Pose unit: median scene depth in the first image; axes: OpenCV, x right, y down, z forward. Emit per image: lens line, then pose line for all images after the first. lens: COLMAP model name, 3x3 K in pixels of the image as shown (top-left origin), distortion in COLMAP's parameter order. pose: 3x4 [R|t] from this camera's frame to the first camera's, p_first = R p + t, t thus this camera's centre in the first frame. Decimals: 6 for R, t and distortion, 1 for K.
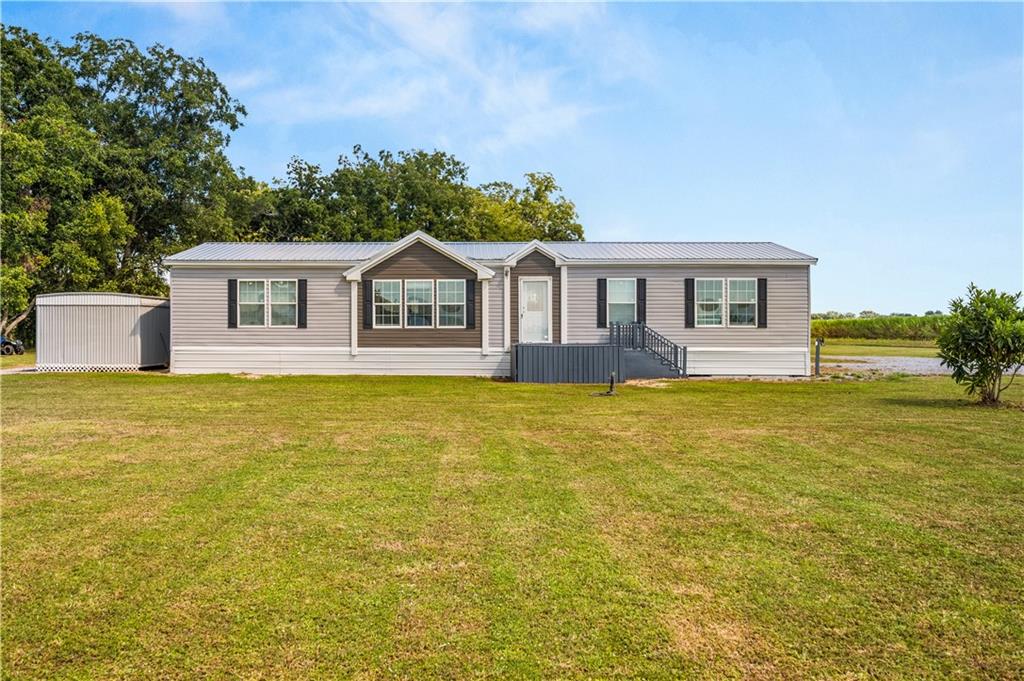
lens RADIAL K [[930.2, 0, 476.1], [0, 930.2, 342.3], [0, 0, 1]] dist [-0.008943, 0.009515]
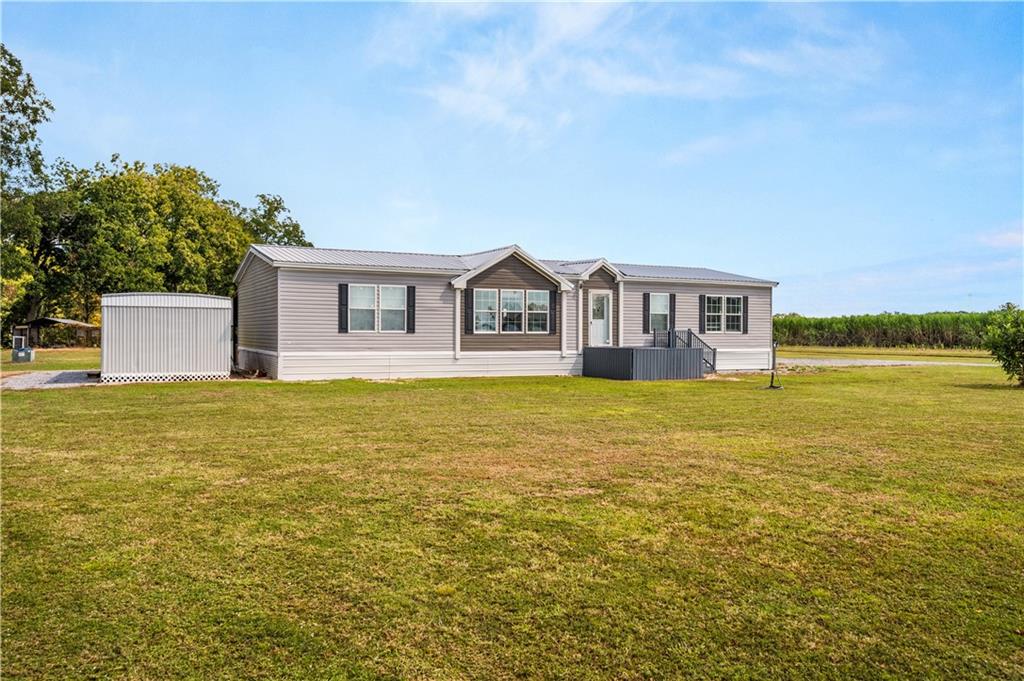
lens RADIAL K [[767.8, 0, 505.6], [0, 767.8, 337.4], [0, 0, 1]] dist [0.002267, 0.004890]
pose [[0.889447, -0.000522, 0.457039, -0.484973], [0.004512, 0.999961, -0.007639, -0.003489], [-0.457017, 0.008857, 0.889414, 0.191114]]
